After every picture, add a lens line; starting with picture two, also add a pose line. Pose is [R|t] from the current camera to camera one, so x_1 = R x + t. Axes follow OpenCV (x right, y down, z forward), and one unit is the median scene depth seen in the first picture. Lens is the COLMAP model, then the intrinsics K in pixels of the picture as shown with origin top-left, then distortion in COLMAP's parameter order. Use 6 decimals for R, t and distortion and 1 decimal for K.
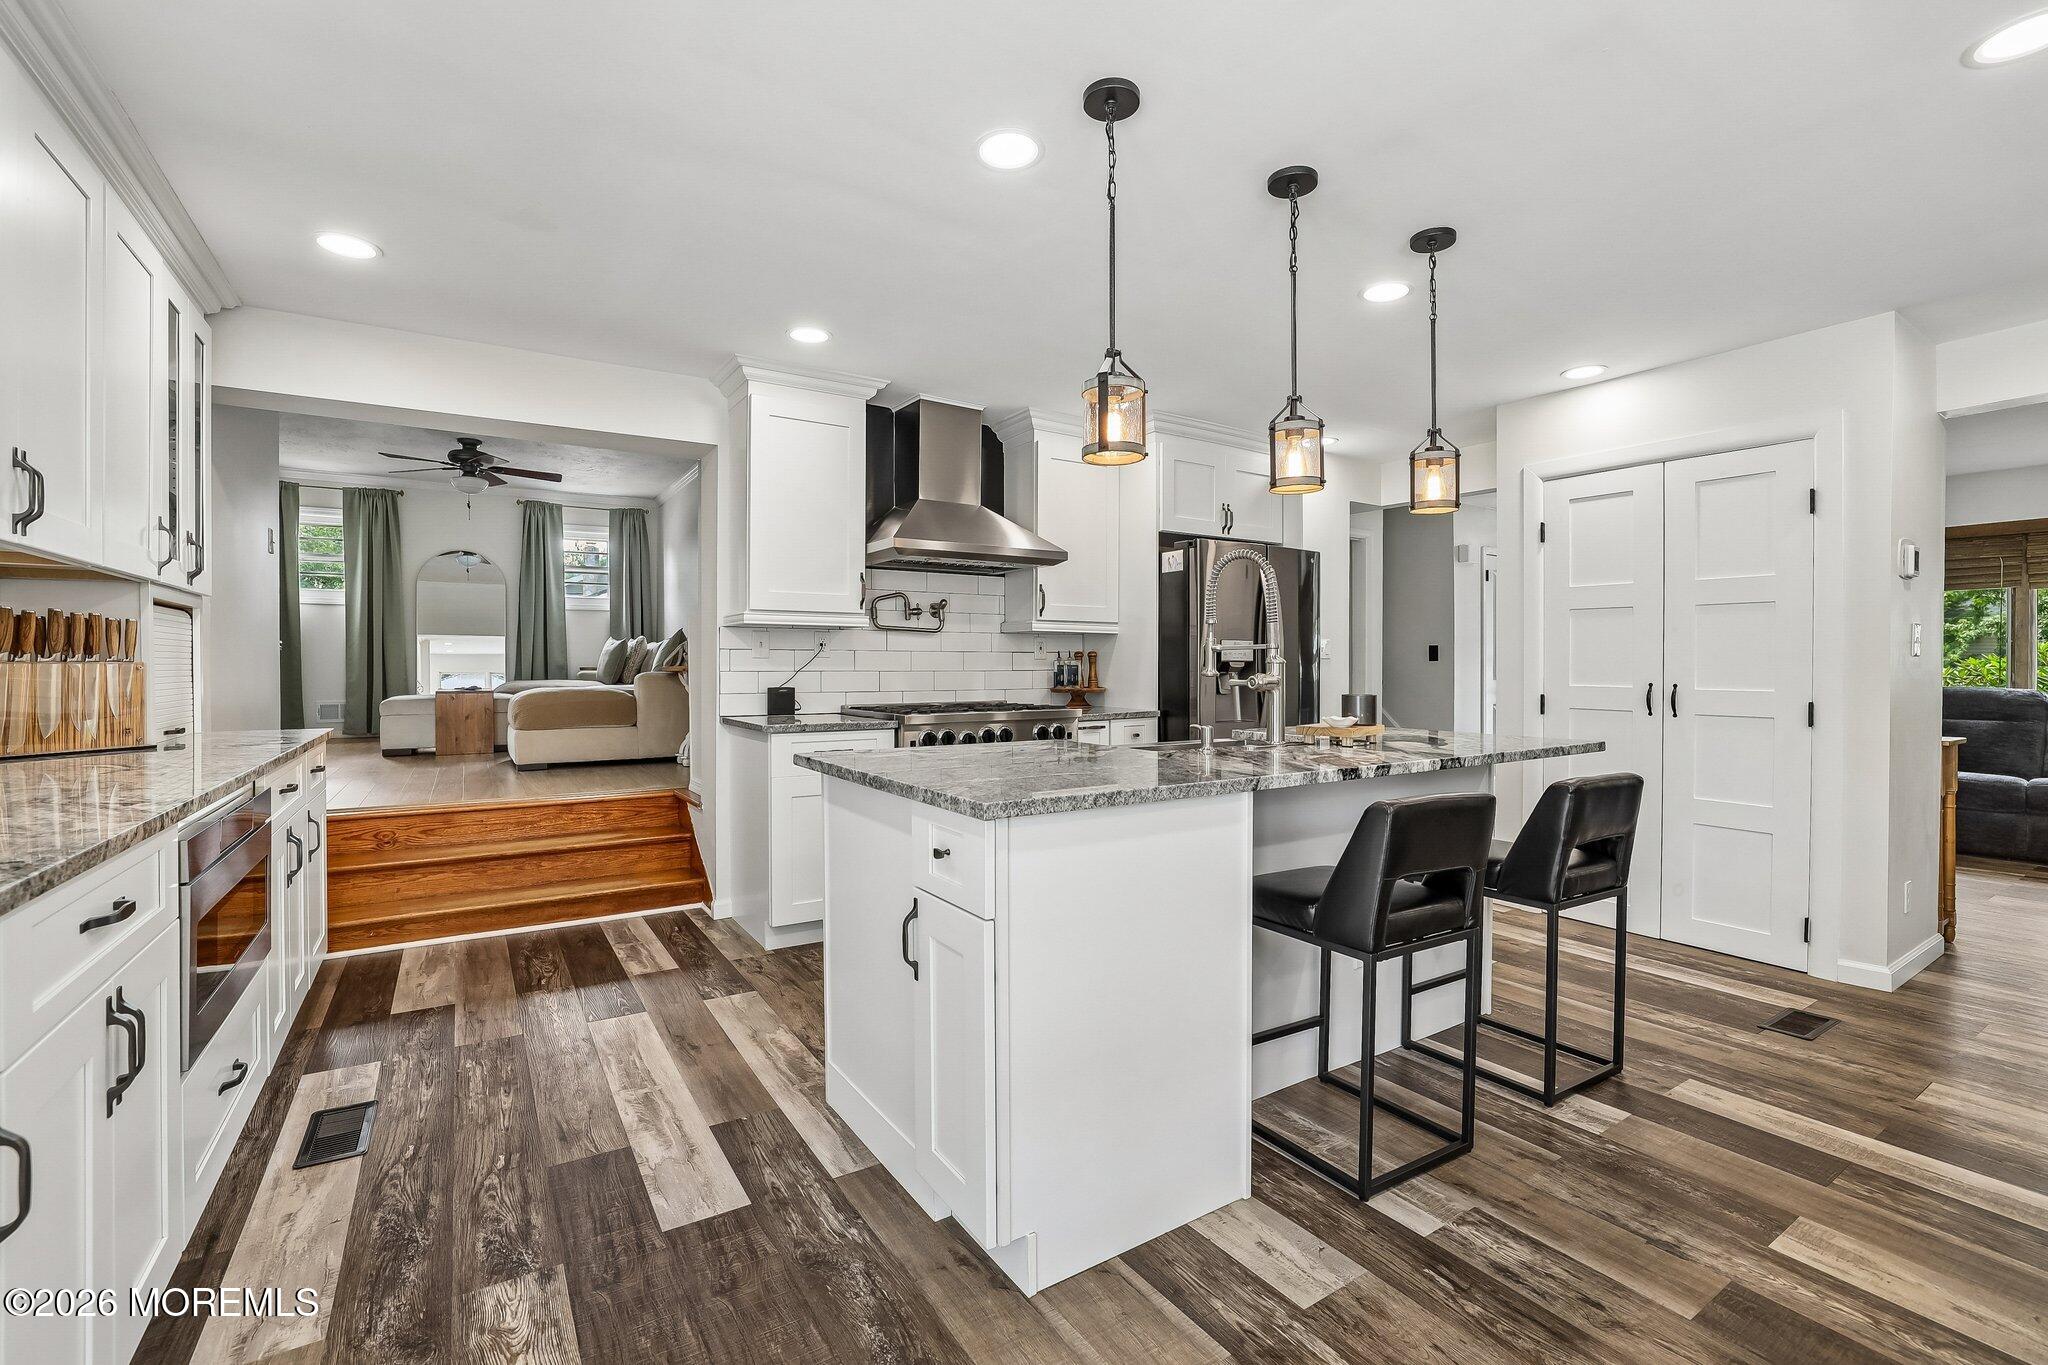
lens RADIAL K [[883.4, 0, 1017.4], [0, 883.4, 672.0], [0, 0, 1]] dist [-0.044544, 0.014595]
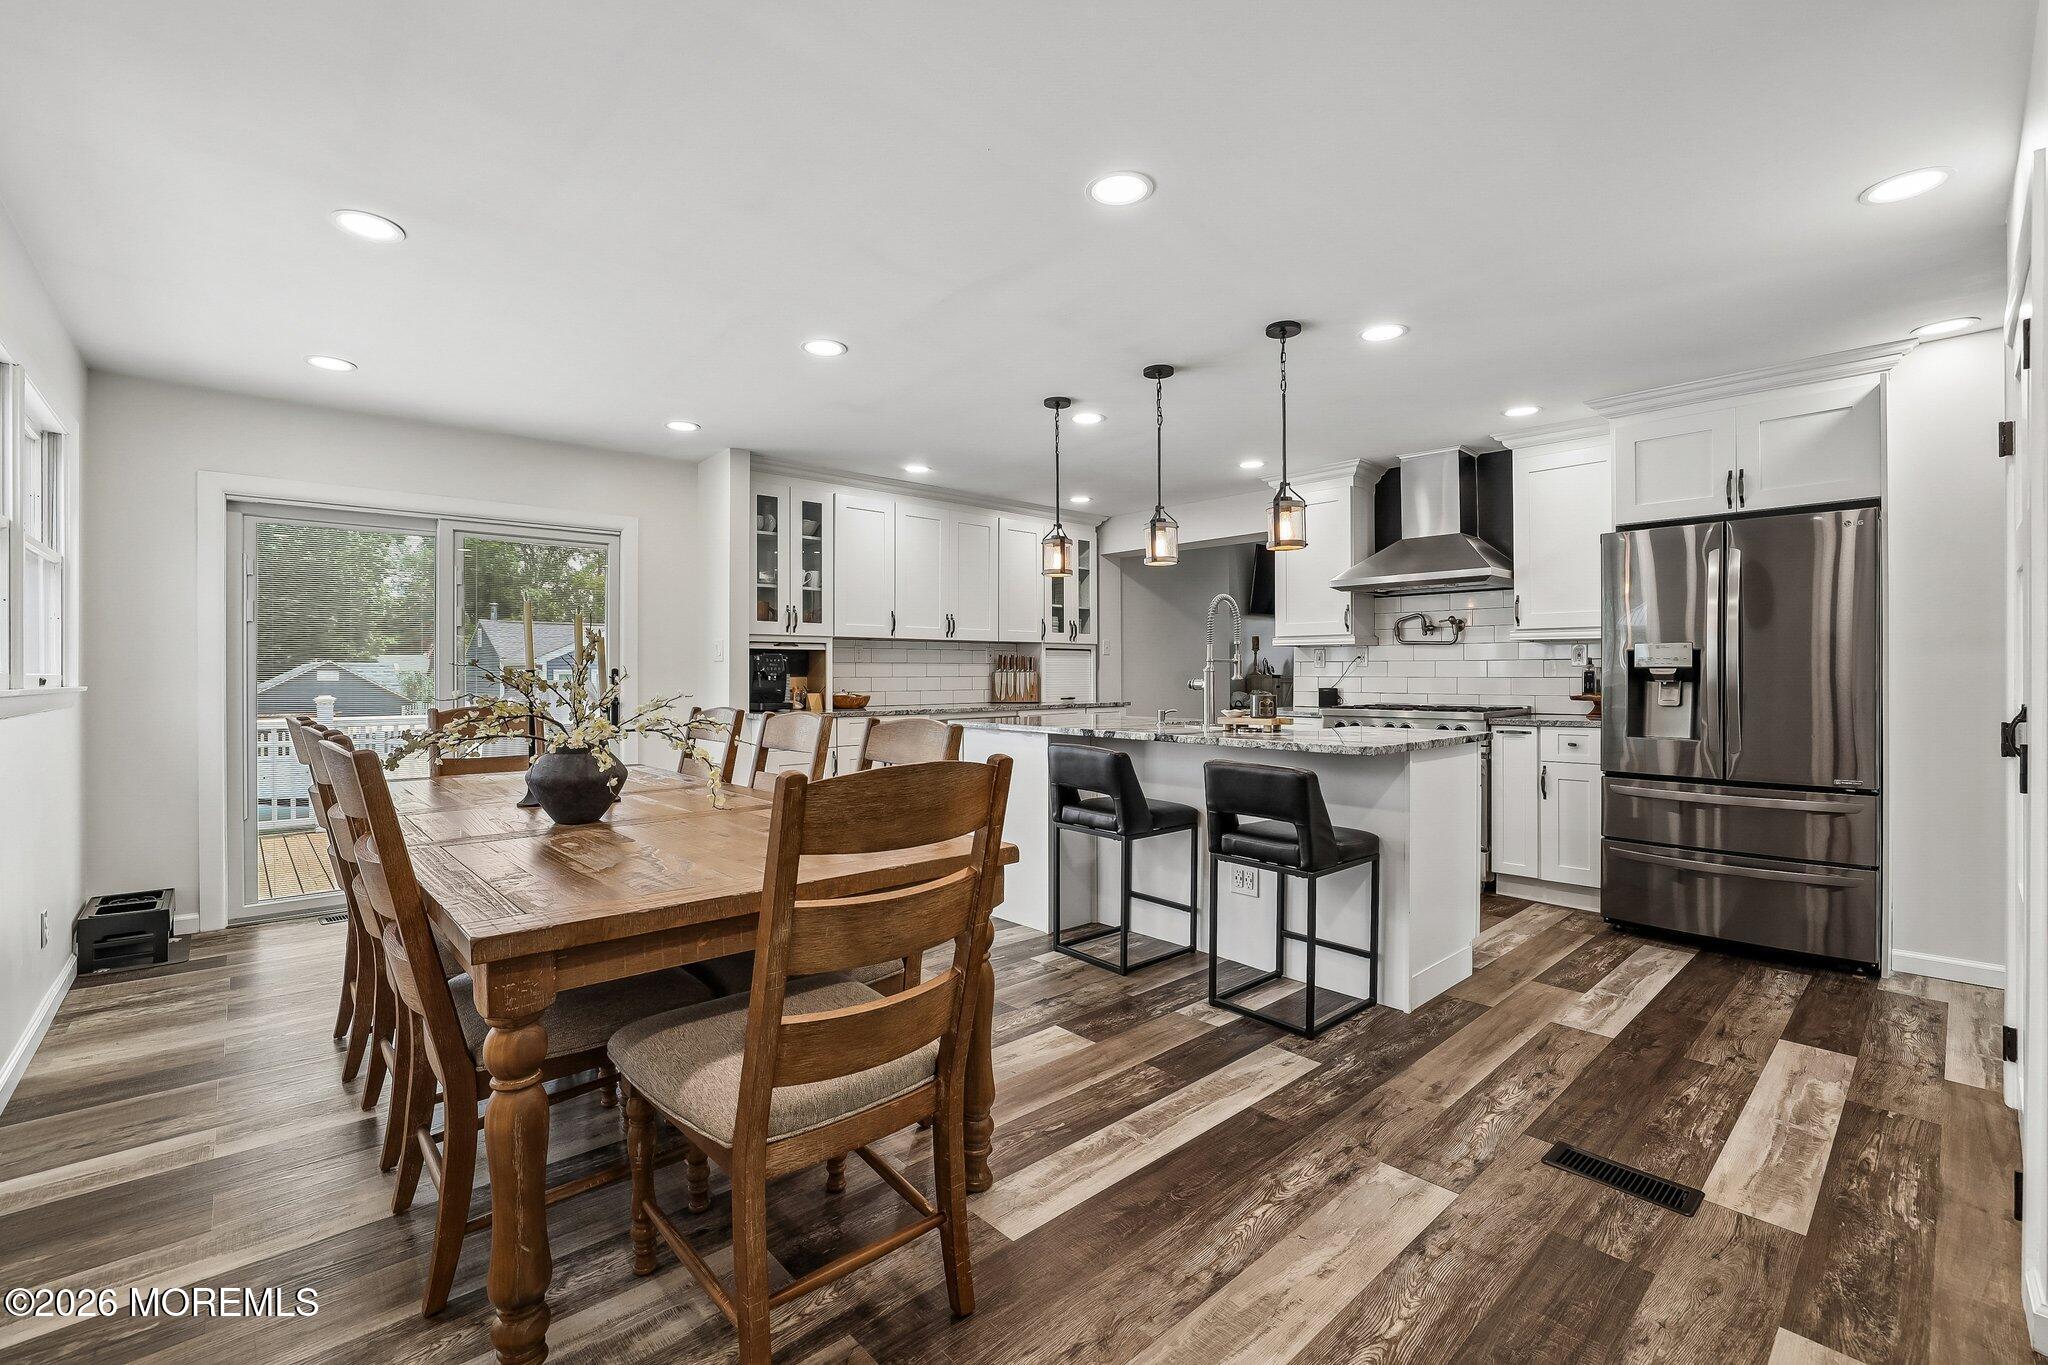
lens RADIAL K [[884.9, 0, 1016.3], [0, 884.9, 673.1], [0, 0, 1]] dist [-0.053321, 0.020242]
pose [[0.166955, -0.000424, -0.985964, 1.596123], [-0.006230, 0.999979, -0.001485, -0.002566], [0.985945, 0.006390, 0.166949, 0.403516]]
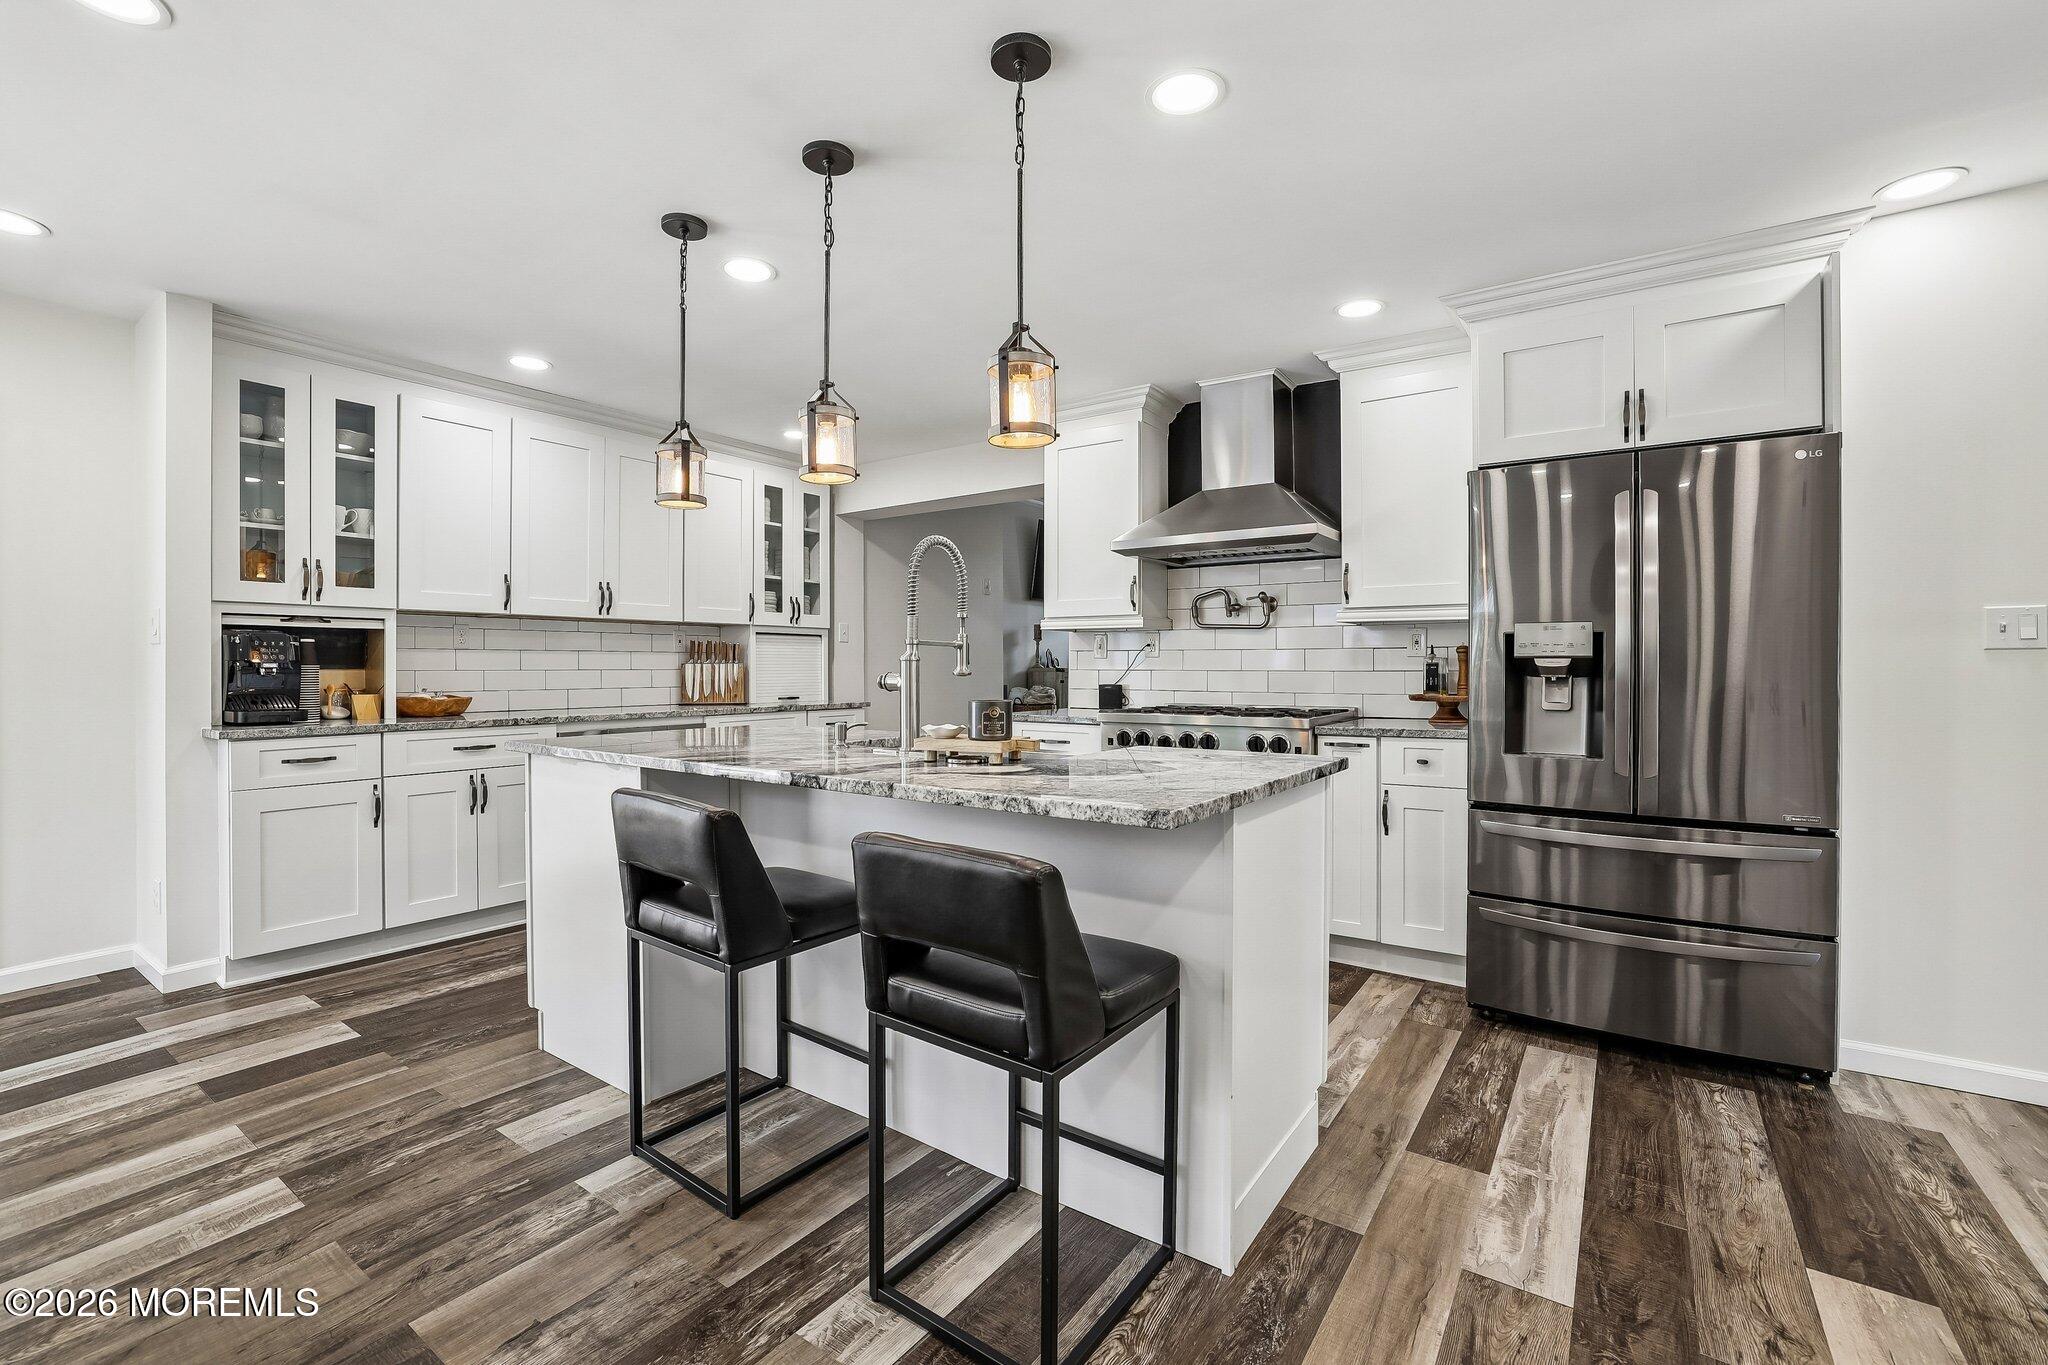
lens RADIAL K [[884.9, 0, 1016.3], [0, 884.9, 673.1], [0, 0, 1]] dist [-0.053321, 0.020242]
pose [[0.379819, 0.006639, -0.925037, 1.093712], [-0.007147, 0.999965, 0.004243, -0.001568], [0.925033, 0.005000, 0.379854, 0.708586]]
